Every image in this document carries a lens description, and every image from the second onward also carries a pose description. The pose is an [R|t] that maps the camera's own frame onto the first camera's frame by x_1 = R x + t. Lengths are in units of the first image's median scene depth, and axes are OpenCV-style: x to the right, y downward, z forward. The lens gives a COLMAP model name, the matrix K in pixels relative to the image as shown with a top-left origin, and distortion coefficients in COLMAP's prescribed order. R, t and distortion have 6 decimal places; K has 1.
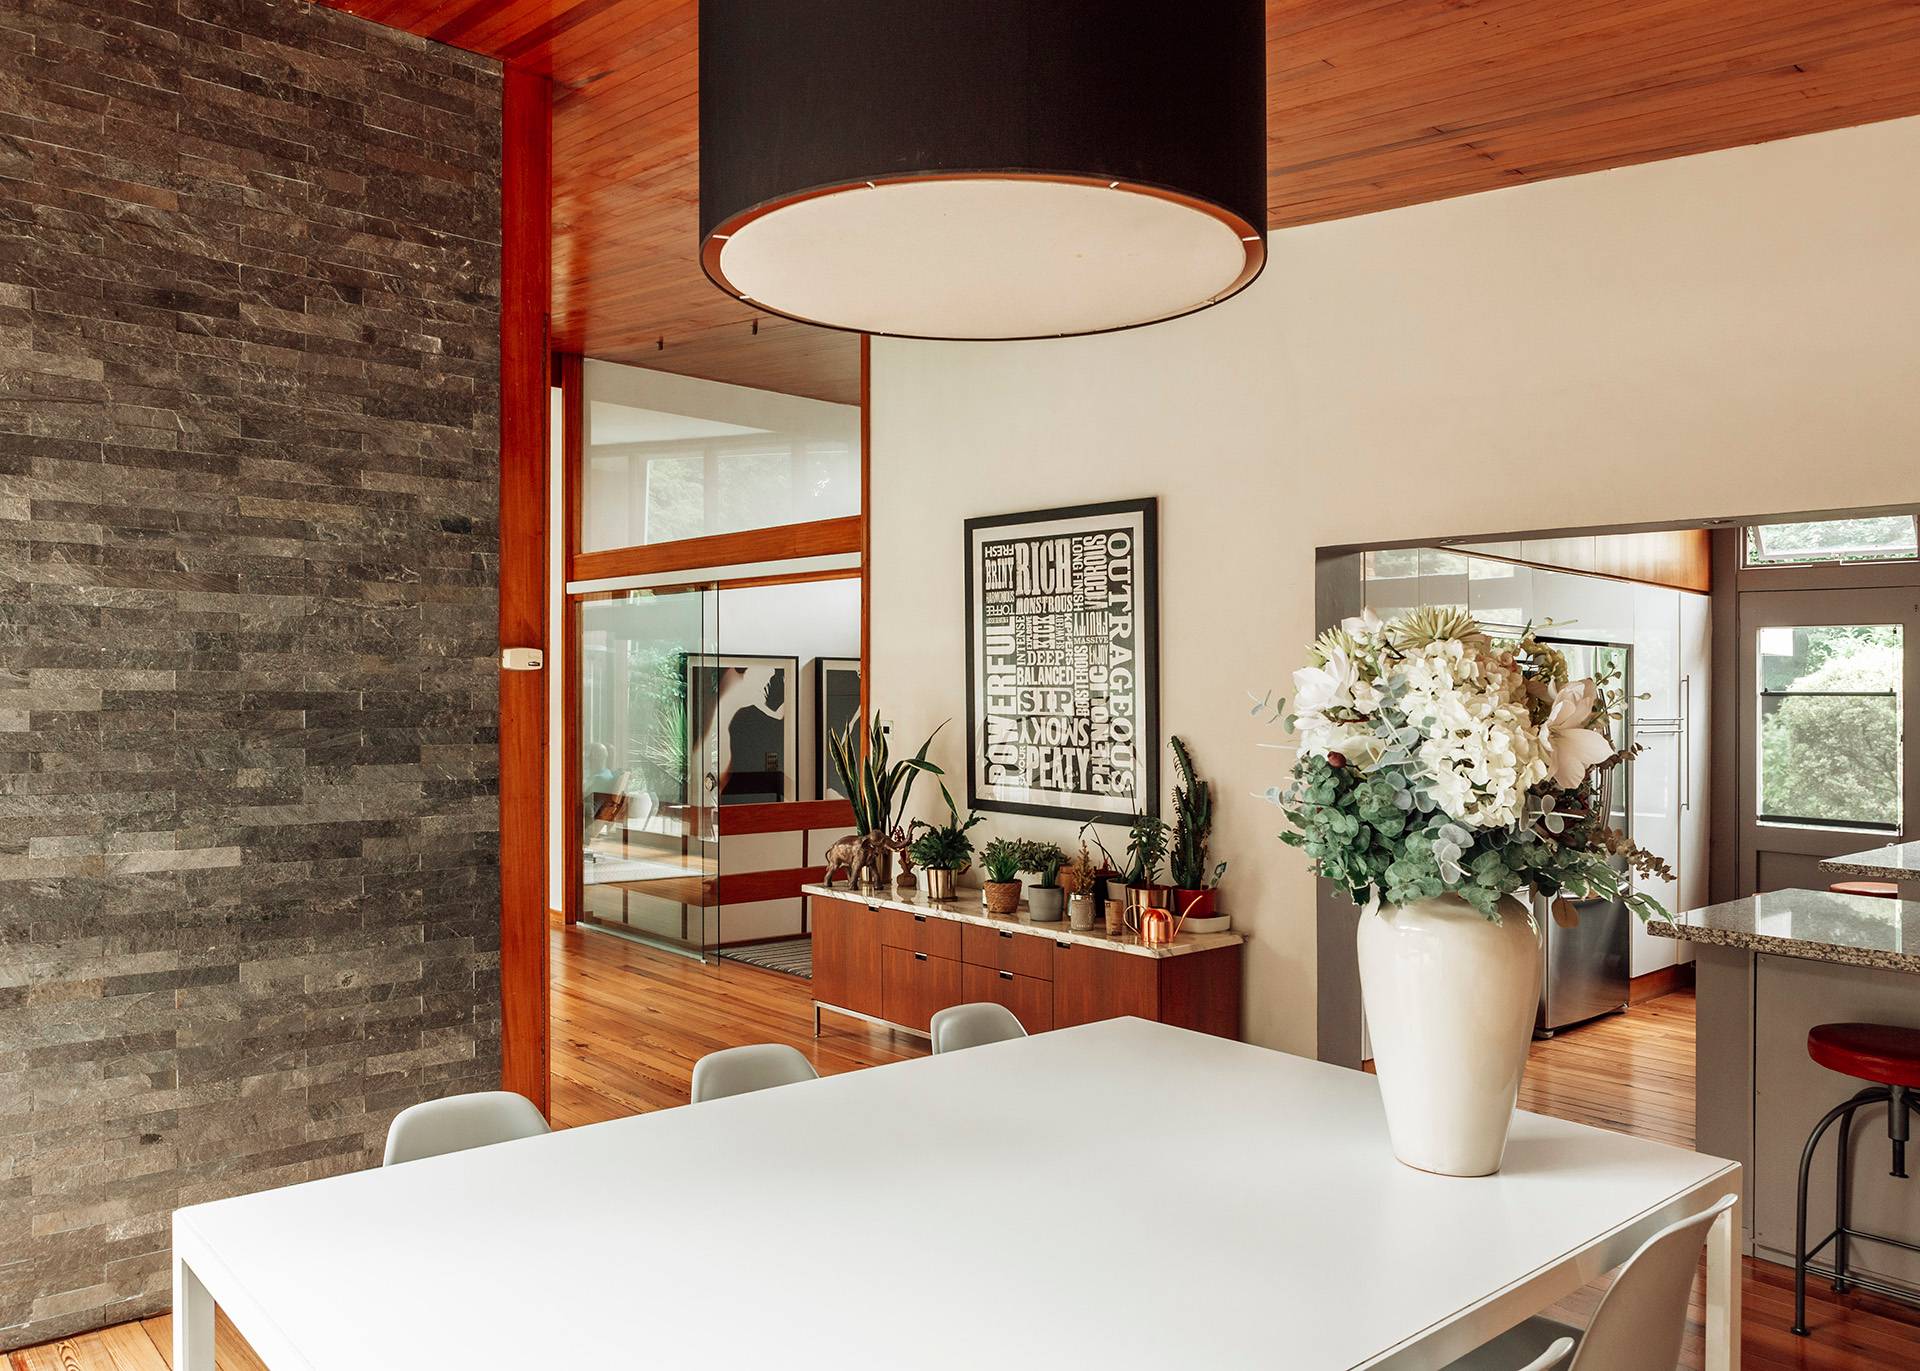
lens RADIAL K [[1421.0, 0, 904.2], [0, 1421.0, 728.8], [0, 0, 1]] dist [-0.028442, 0.017631]
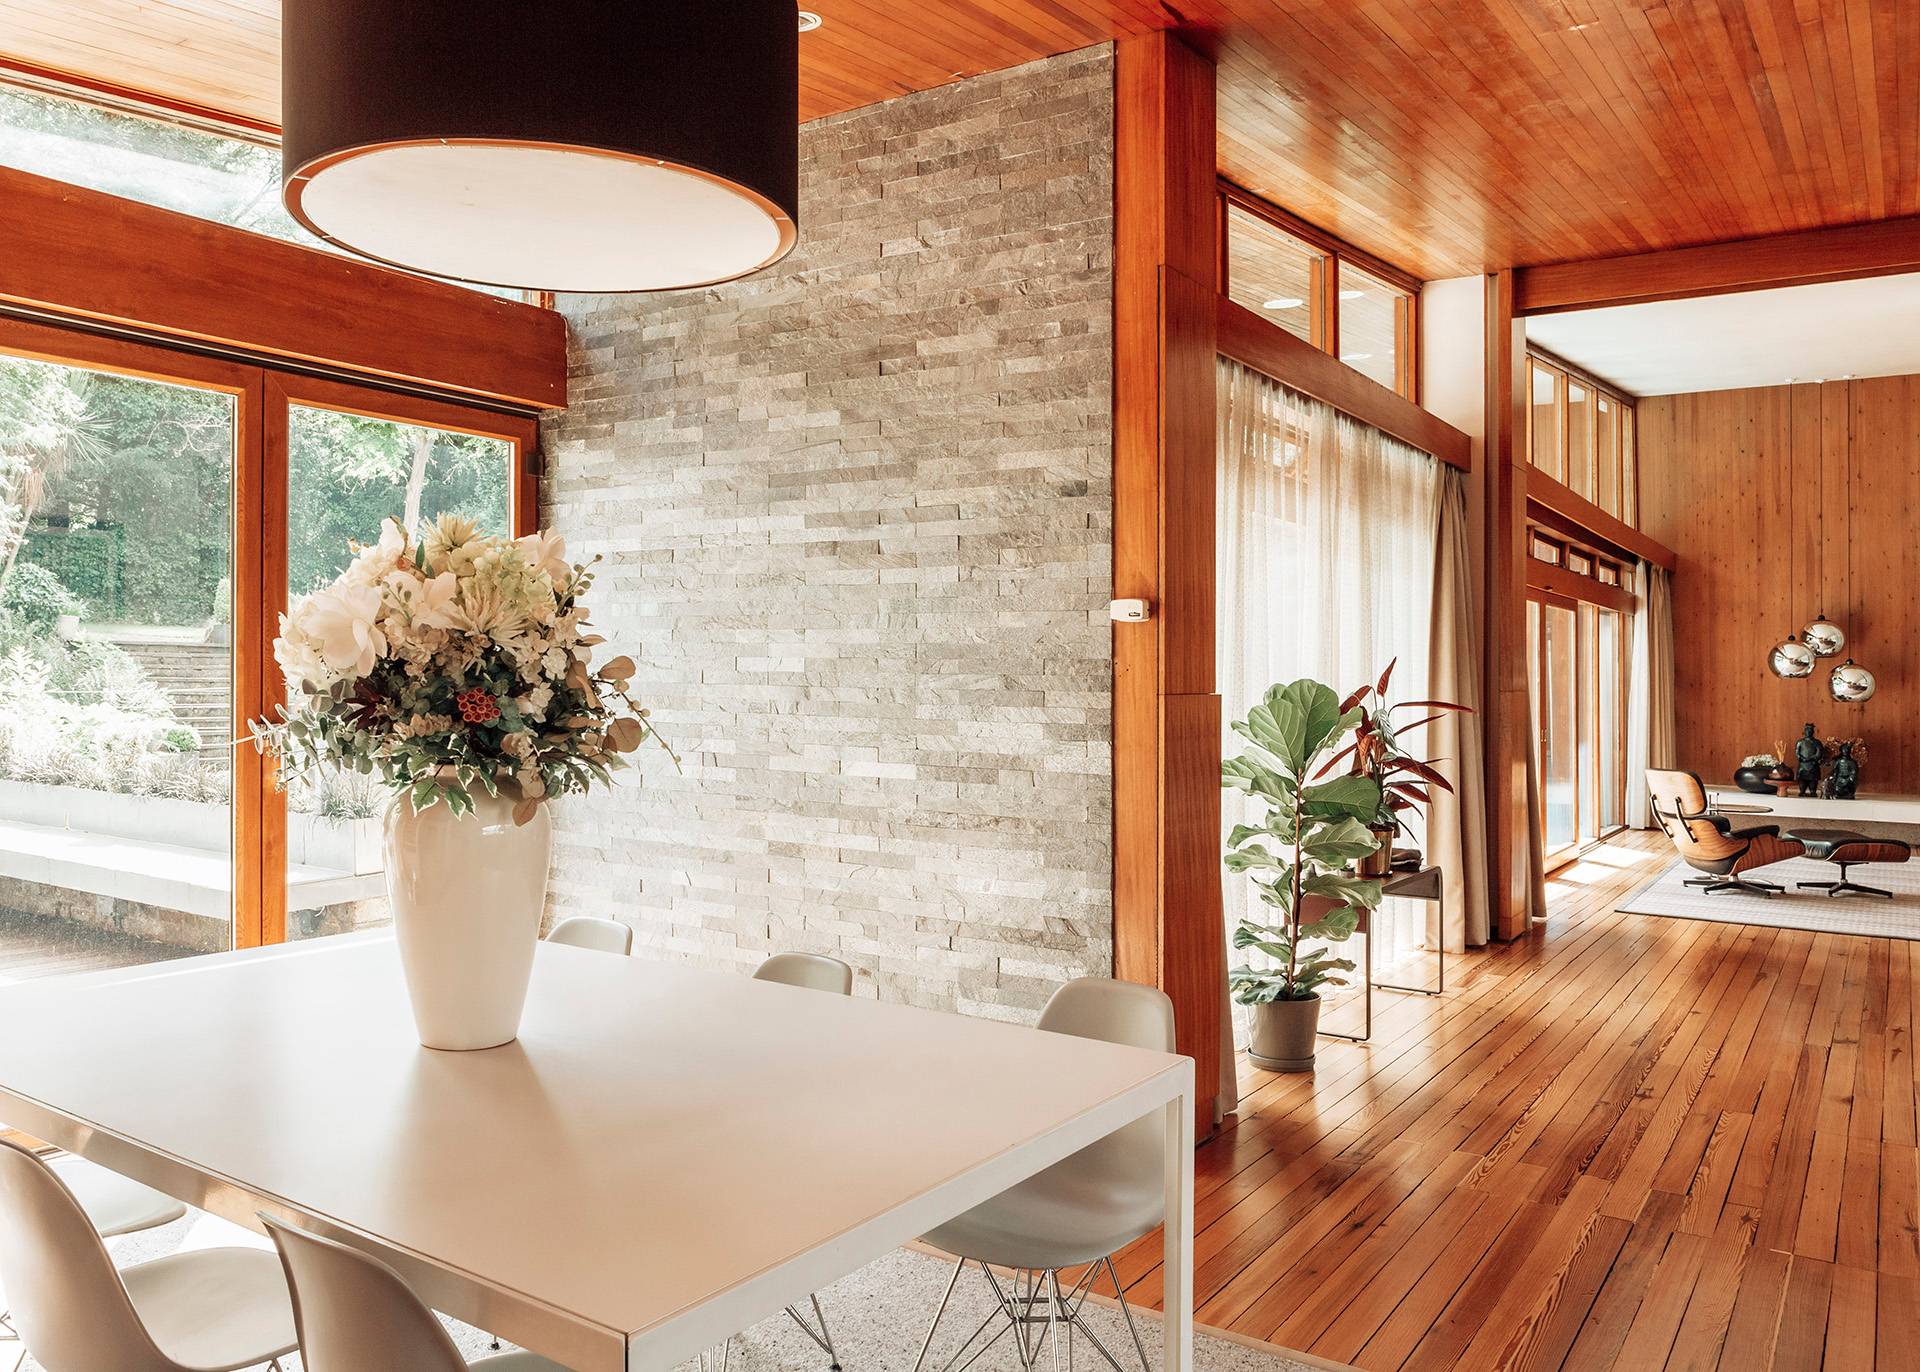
lens RADIAL K [[1421.0, 0, 887.9], [0, 1421.0, 717.2], [0, 0, 1]] dist [-0.028442, 0.017631]
pose [[0.250363, 0.022878, -0.967882, 0.758596], [-0.037789, 0.999190, 0.013844, 0.022767], [0.967414, 0.033109, 0.251025, 0.641386]]
